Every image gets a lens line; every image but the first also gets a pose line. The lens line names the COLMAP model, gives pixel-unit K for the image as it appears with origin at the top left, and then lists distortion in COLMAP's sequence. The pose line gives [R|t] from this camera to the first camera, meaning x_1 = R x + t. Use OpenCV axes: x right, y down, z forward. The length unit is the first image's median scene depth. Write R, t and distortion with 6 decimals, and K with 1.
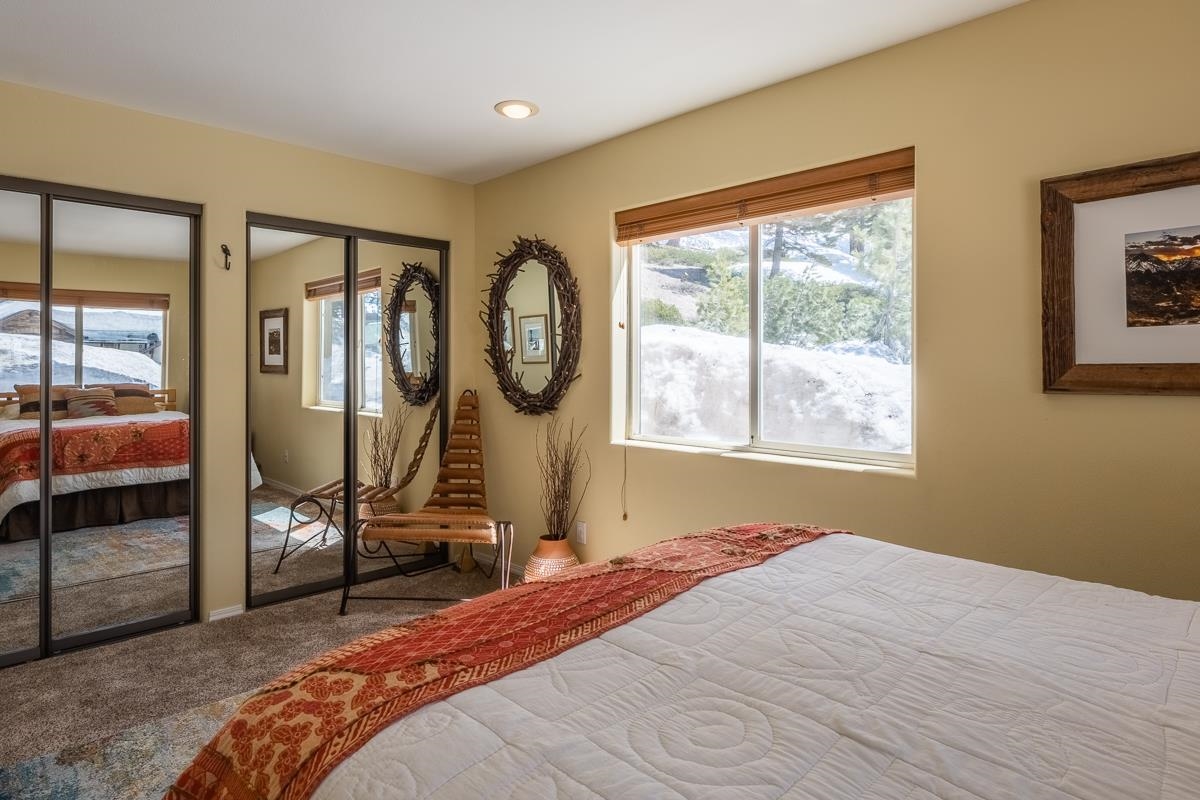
lens RADIAL K [[678.9, 0, 598.0], [0, 678.9, 364.7], [0, 0, 1]] dist [-0.002009, -0.000544]
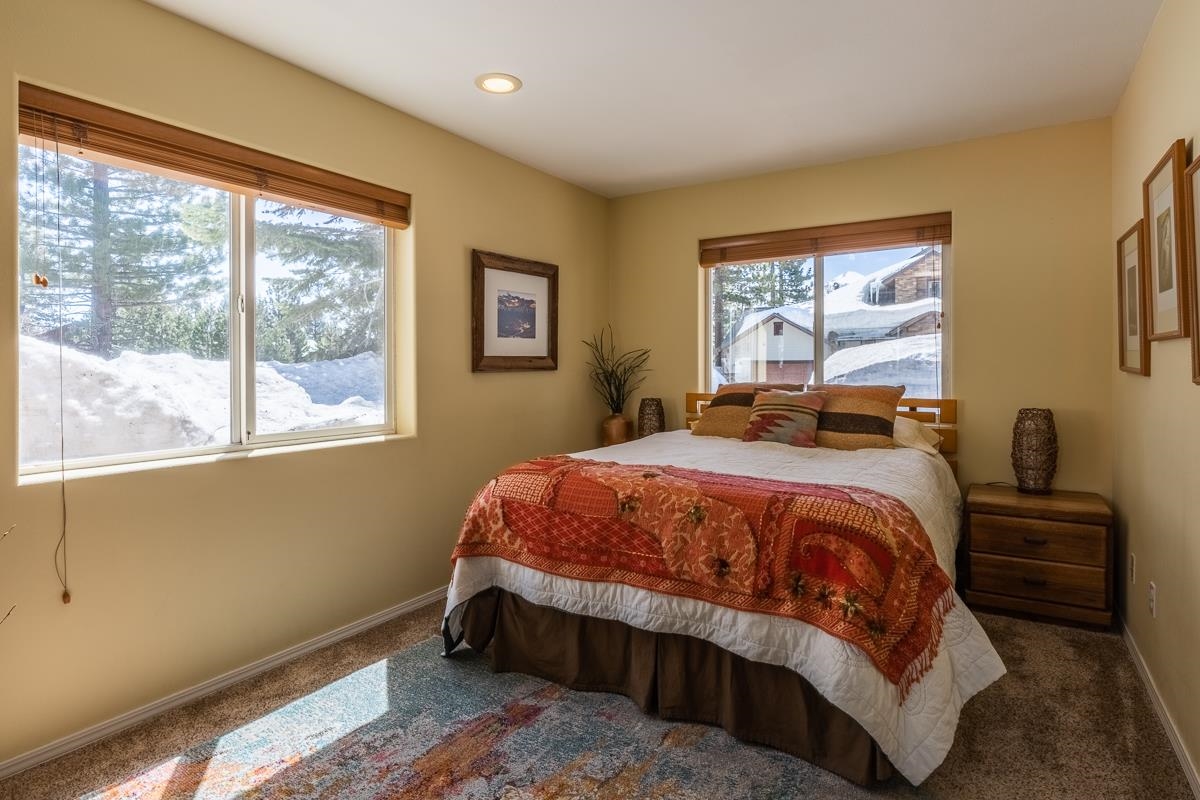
lens RADIAL K [[644.1, 0, 598.3], [0, 644.1, 375.5], [0, 0, 1]] dist [-0.002512, -0.000220]
pose [[-0.227383, -0.013127, 0.973717, -1.052353], [-0.001258, 0.999912, 0.013186, 0.028146], [-0.973805, 0.001773, -0.227379, 1.109641]]
